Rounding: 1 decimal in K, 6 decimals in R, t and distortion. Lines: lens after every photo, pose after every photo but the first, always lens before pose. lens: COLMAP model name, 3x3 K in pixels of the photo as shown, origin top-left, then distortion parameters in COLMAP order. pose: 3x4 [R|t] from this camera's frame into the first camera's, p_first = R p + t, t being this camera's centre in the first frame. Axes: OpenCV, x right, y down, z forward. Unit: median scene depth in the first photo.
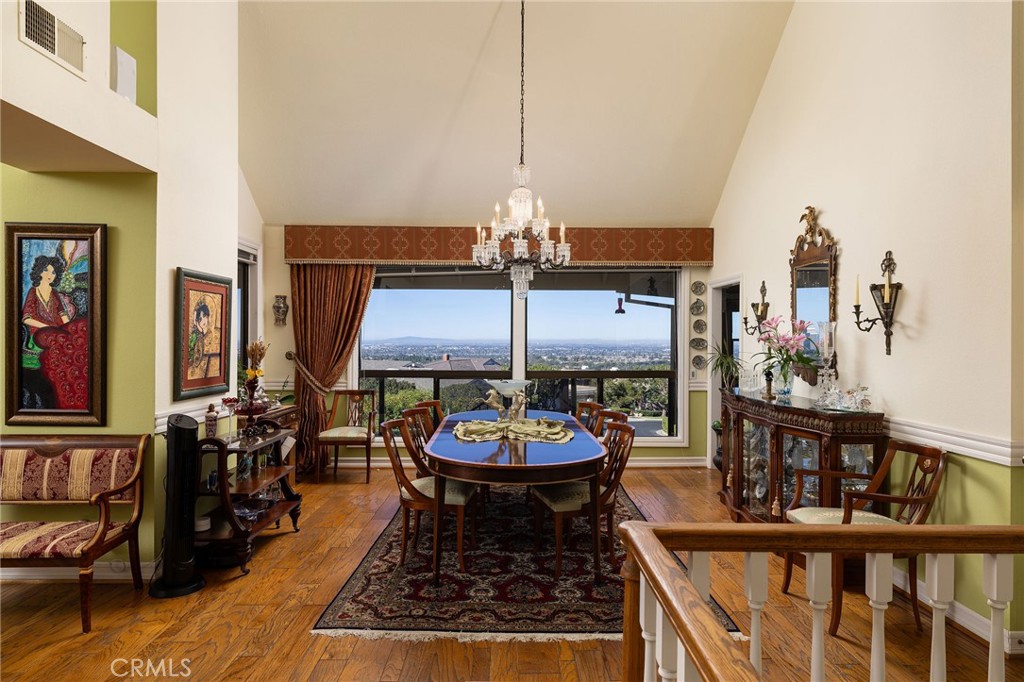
lens RADIAL K [[585.8, 0, 516.3], [0, 585.8, 341.2], [0, 0, 1]] dist [0.001604, 0.000181]
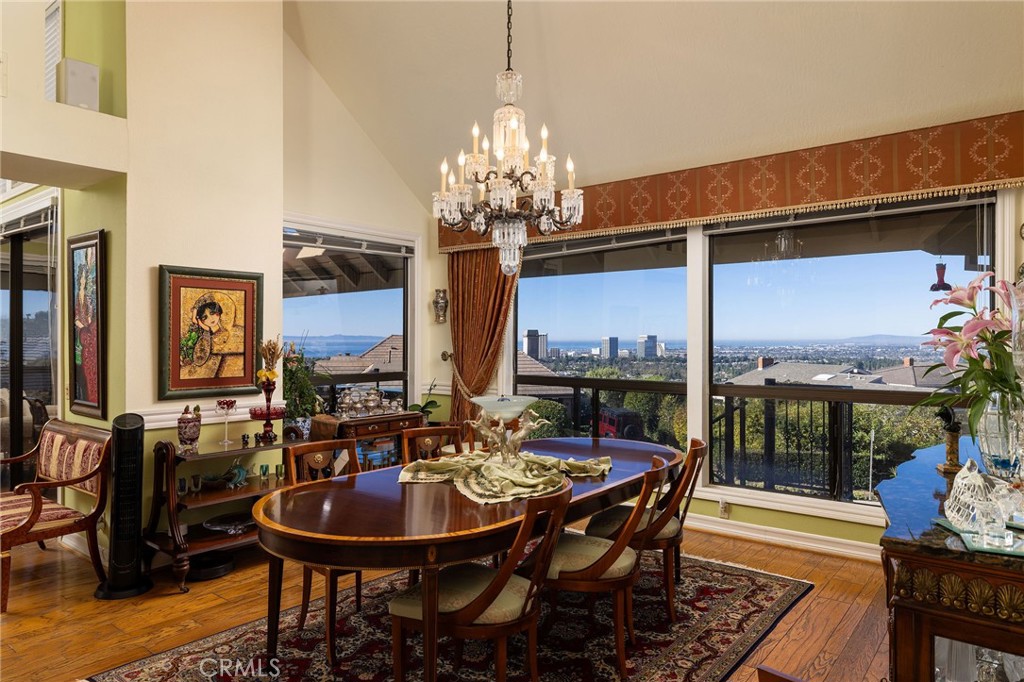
lens RADIAL K [[657.3, 0, 512.7], [0, 657.3, 337.6], [0, 0, 1]] dist [0.004557, 0.002138]
pose [[0.770034, -0.004791, -0.637985, 0.550531], [0.001804, 0.999984, -0.005332, 0.003151], [0.638000, 0.002955, 0.770031, 0.490424]]
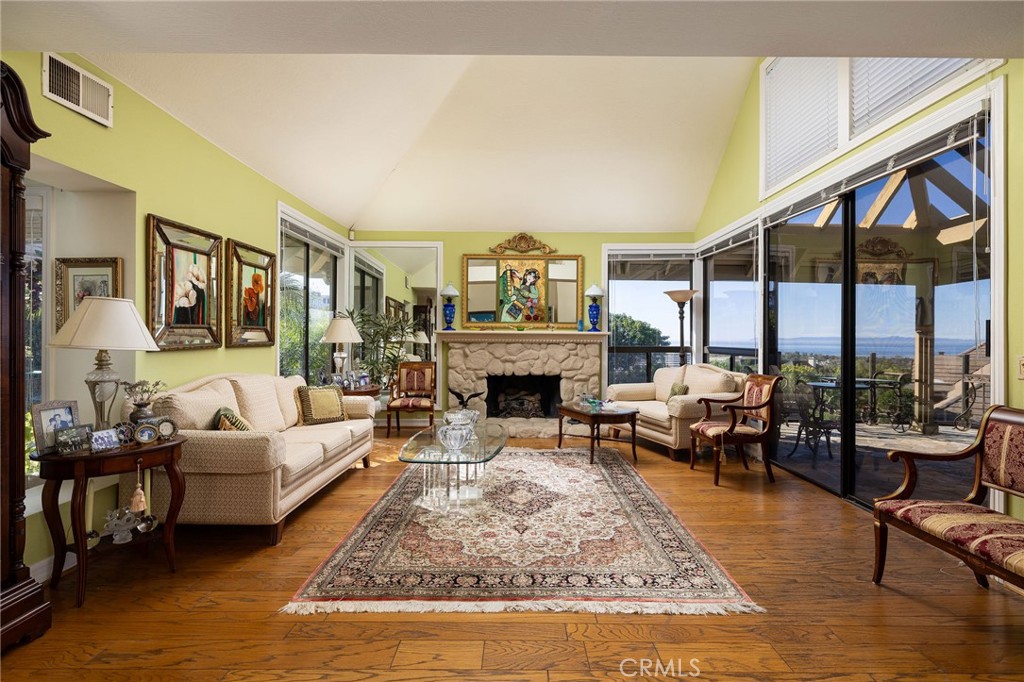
lens RADIAL K [[511.9, 0, 516.3], [0, 511.9, 337.6], [0, 0, 1]] dist [-0.003151, 0.000135]
pose [[-0.014547, -0.004788, -0.999883, -0.163715], [-0.006746, 0.999966, -0.004690, 0.059730], [0.999871, 0.006677, -0.014579, 0.278728]]
